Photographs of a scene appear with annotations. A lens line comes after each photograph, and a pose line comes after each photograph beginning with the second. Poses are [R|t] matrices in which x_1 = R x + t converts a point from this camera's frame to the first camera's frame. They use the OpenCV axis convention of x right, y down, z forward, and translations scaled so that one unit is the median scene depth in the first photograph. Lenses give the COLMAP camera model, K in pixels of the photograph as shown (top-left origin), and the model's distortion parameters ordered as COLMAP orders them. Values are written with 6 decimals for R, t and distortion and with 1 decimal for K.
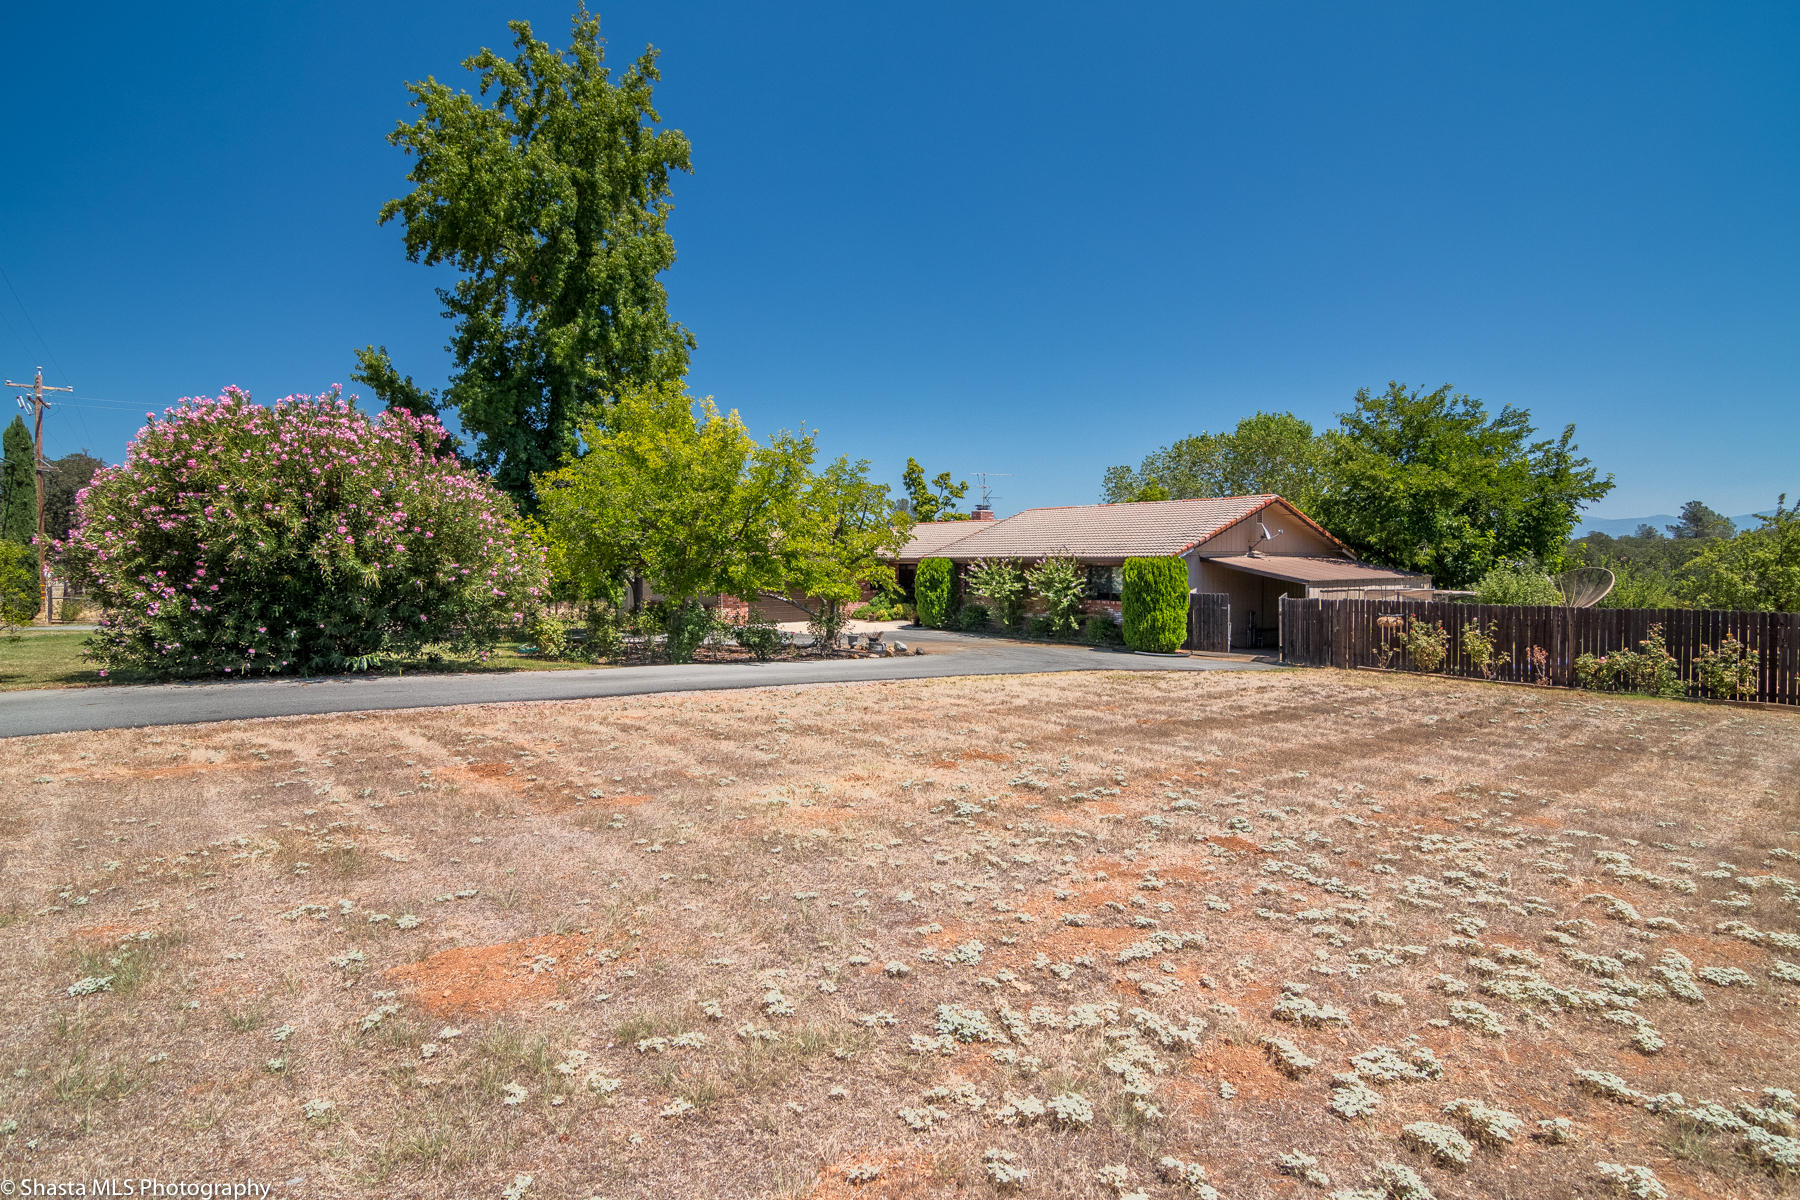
lens RADIAL K [[894.0, 0, 900.0], [0, 894.0, 600.0], [0, 0, 1]] dist [-0.003431, -0.000365]
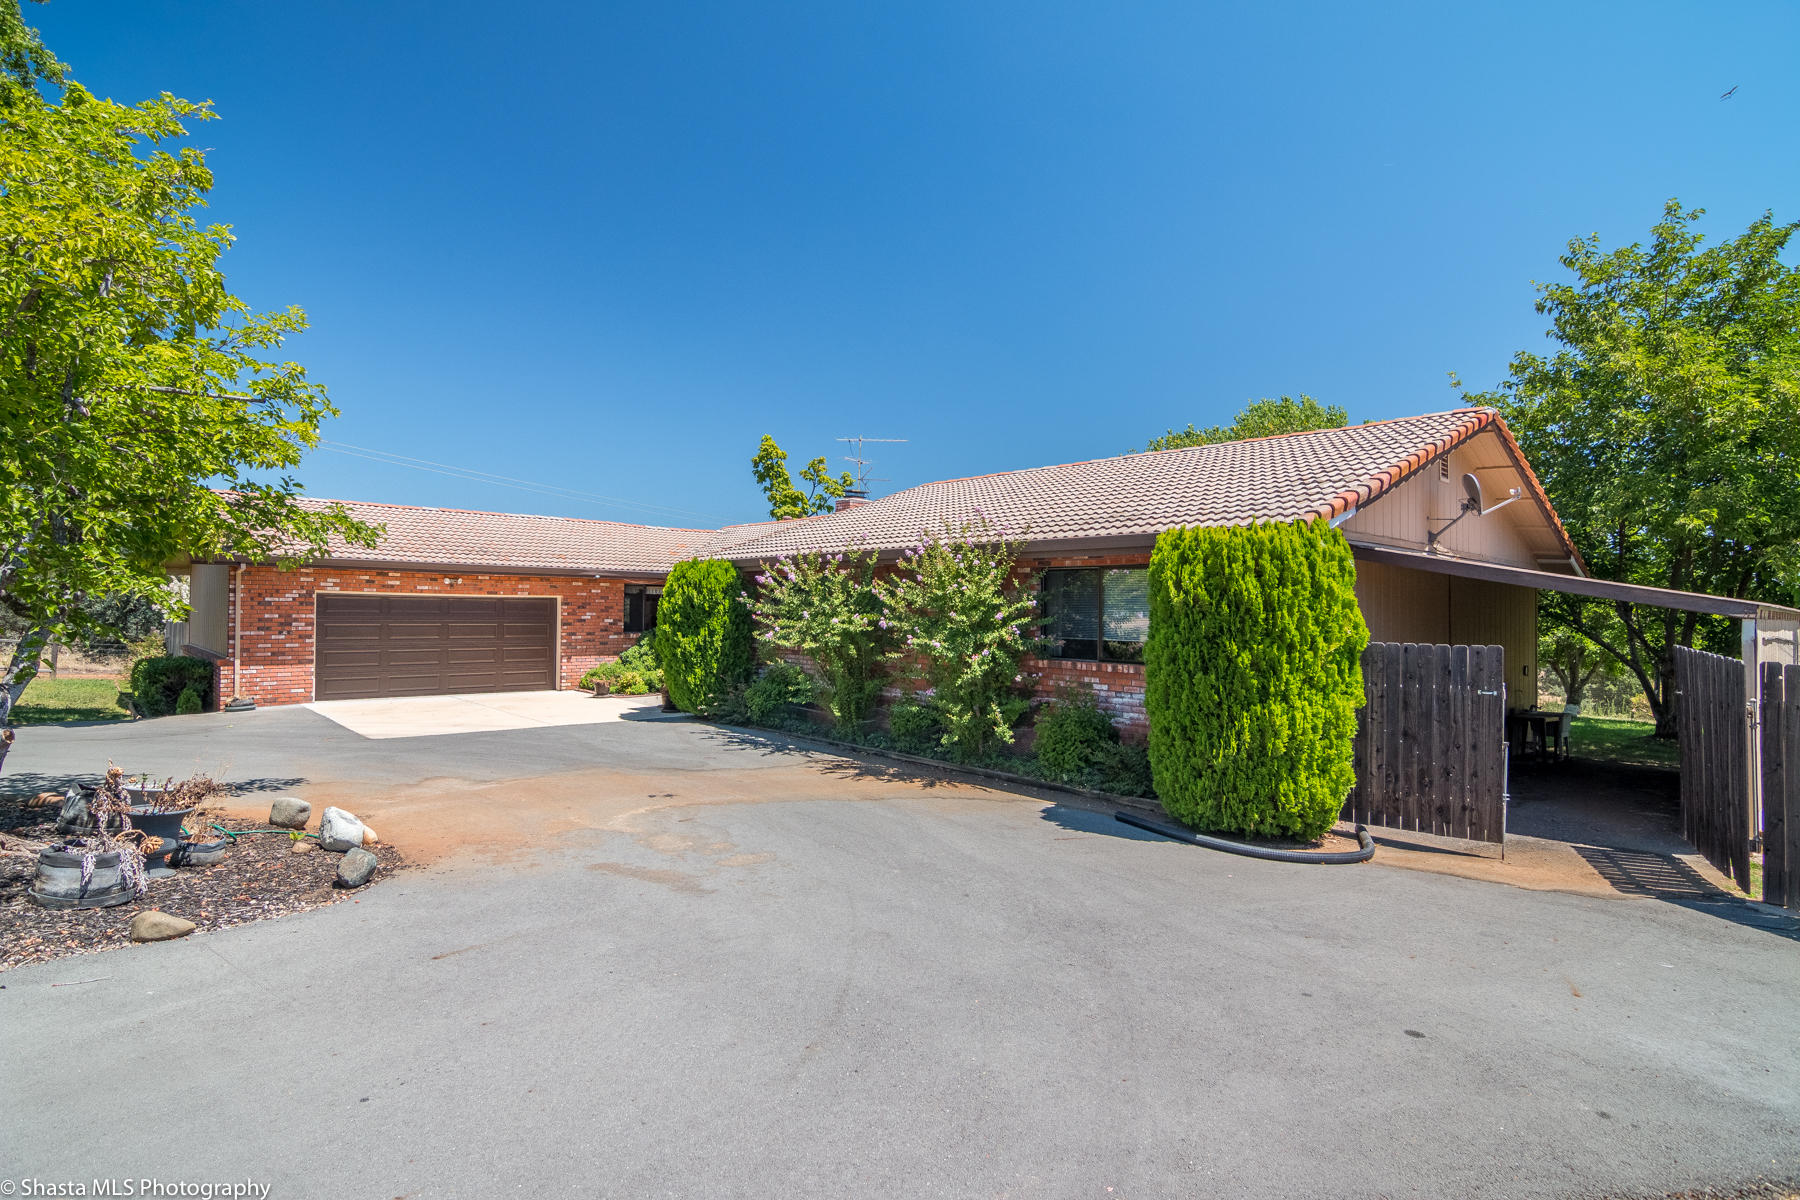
lens RADIAL K [[894.0, 0, 900.0], [0, 894.0, 600.0], [0, 0, 1]] dist [-0.003431, -0.000365]
pose [[0.997898, 0.014928, 0.063060, 0.127215], [-0.011204, 0.998195, -0.059006, -0.002025], [-0.063827, 0.058175, 0.996264, 0.624471]]
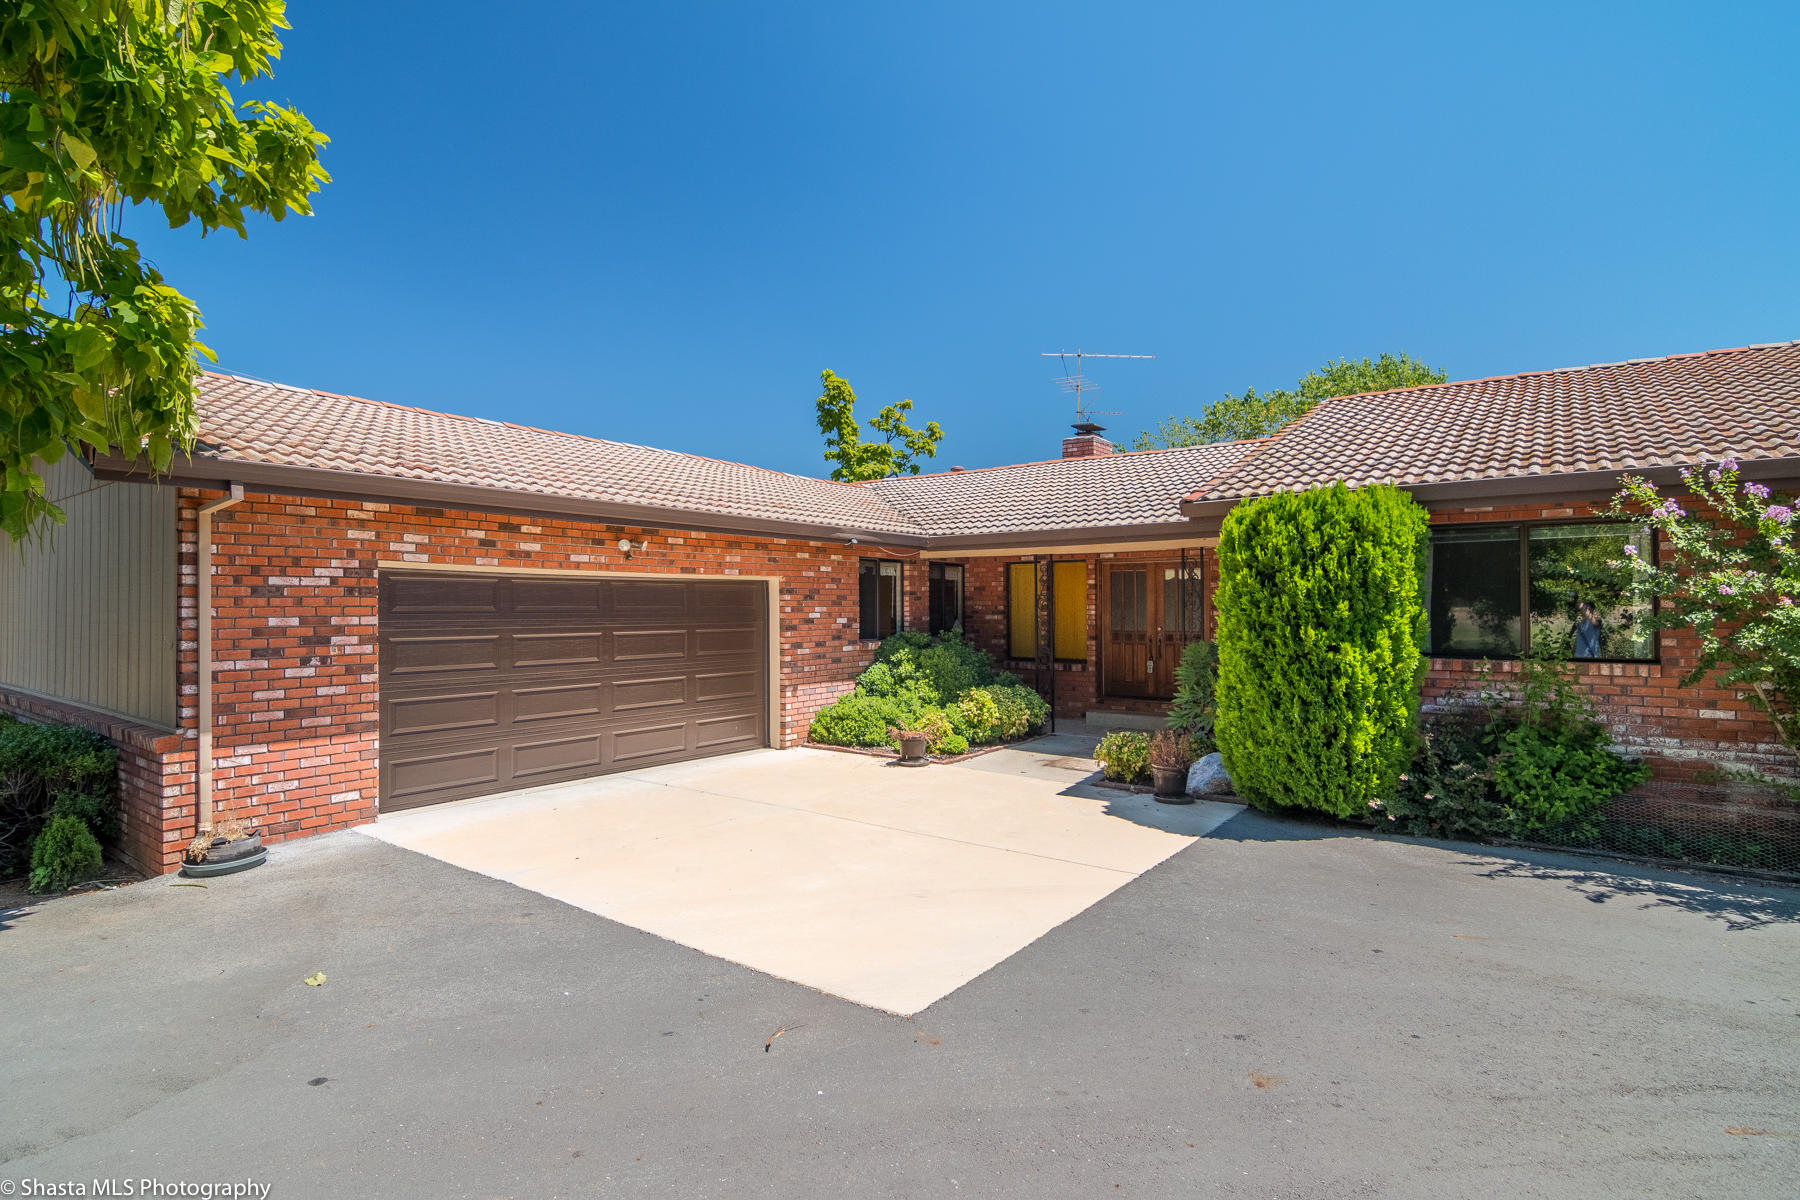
lens RADIAL K [[894.0, 0, 900.0], [0, 894.0, 600.0], [0, 0, 1]] dist [-0.003431, -0.000365]
pose [[0.968657, 0.001983, 0.248395, -0.128569], [0.011723, 0.998489, -0.053687, -0.011835], [-0.248126, 0.054916, 0.967170, 0.938842]]
